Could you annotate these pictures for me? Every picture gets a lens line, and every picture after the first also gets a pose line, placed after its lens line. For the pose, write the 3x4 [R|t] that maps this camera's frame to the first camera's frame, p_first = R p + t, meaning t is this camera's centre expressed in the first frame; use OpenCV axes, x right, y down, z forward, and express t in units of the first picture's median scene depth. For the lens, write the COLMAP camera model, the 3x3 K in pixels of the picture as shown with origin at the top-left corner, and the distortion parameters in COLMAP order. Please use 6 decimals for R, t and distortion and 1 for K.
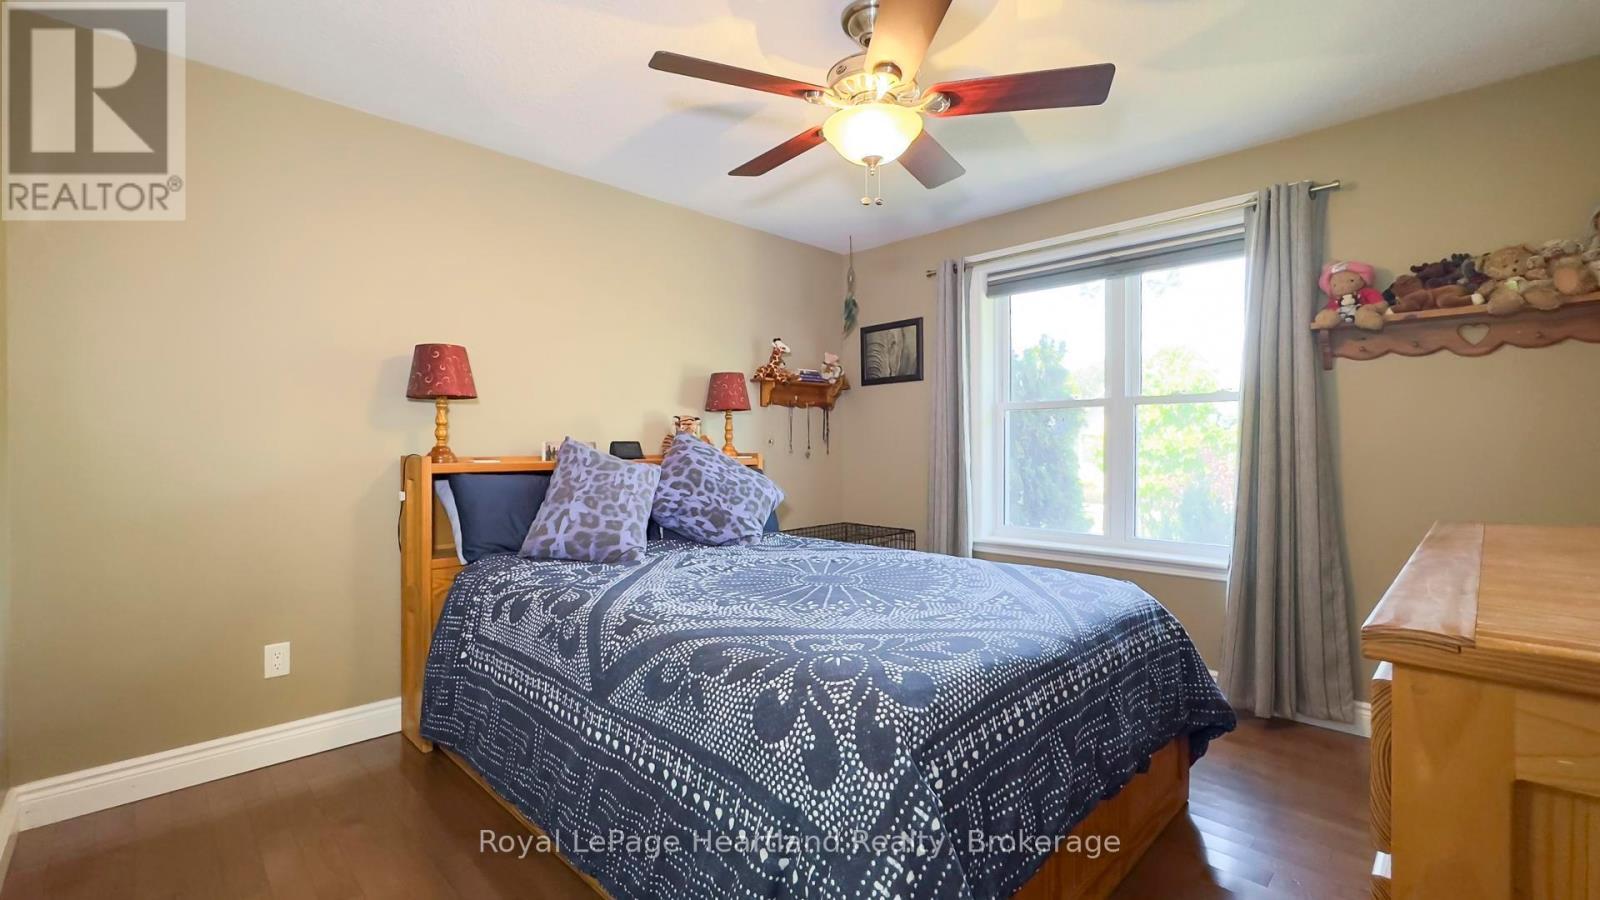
lens RADIAL K [[687.1, 0, 838.0], [0, 687.1, 450.8], [0, 0, 1]] dist [-0.003091, -0.000232]
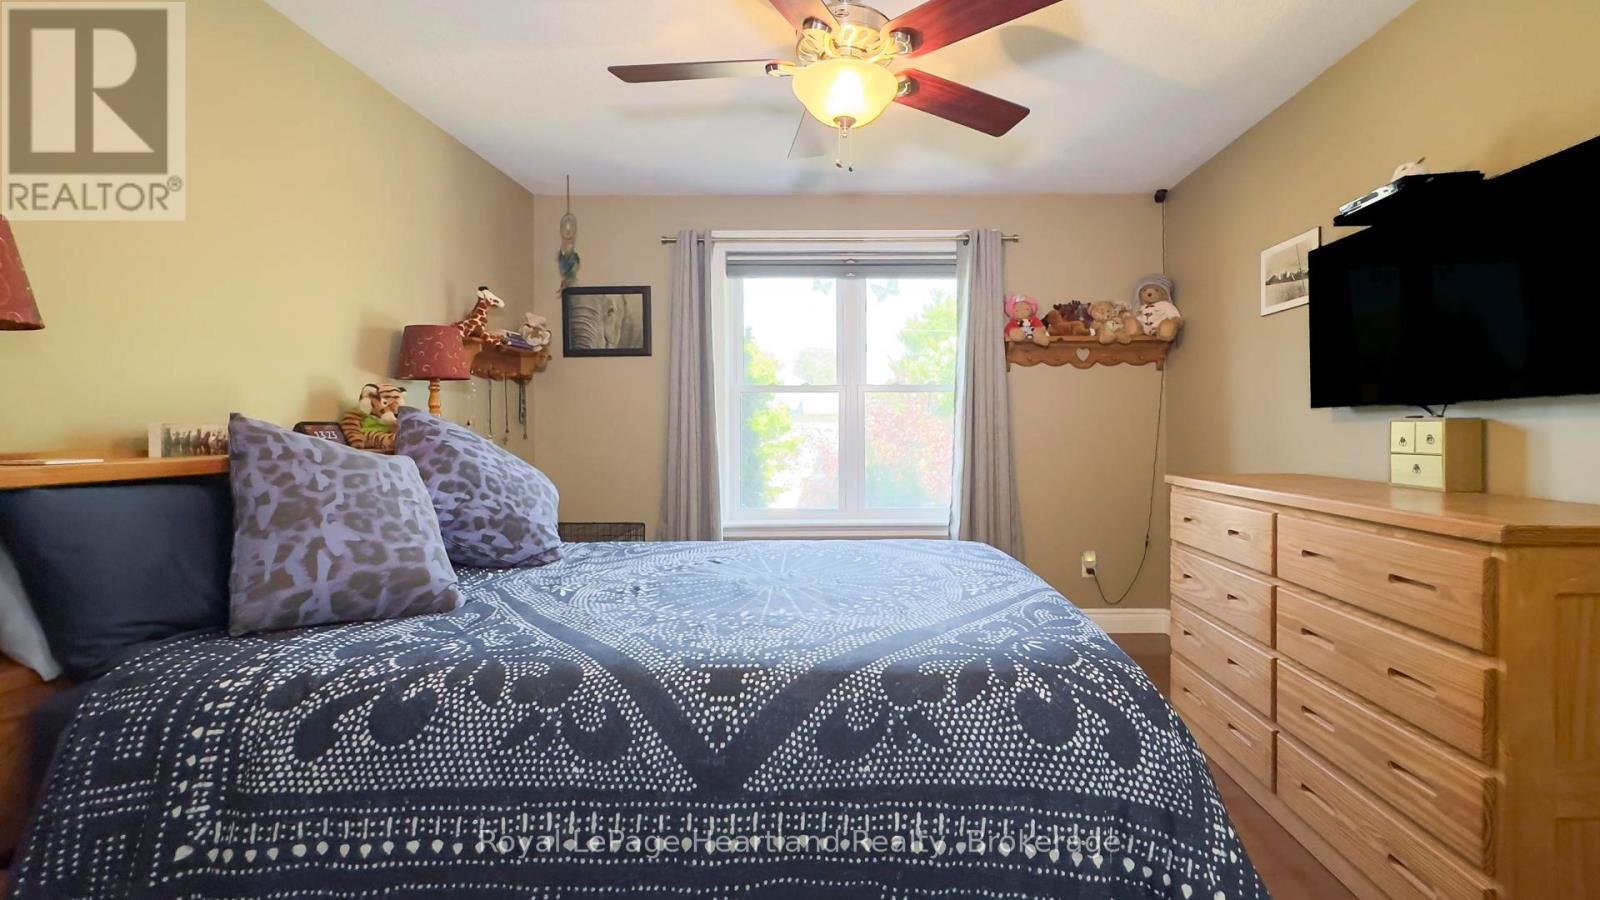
lens RADIAL K [[687.1, 0, 802.0], [0, 687.1, 434.7], [0, 0, 1]] dist [-0.003091, -0.000232]
pose [[0.709575, -0.008926, 0.704574, -0.469404], [0.008522, 0.999955, 0.004086, -0.001277], [-0.704579, 0.003105, 0.709619, 0.273715]]
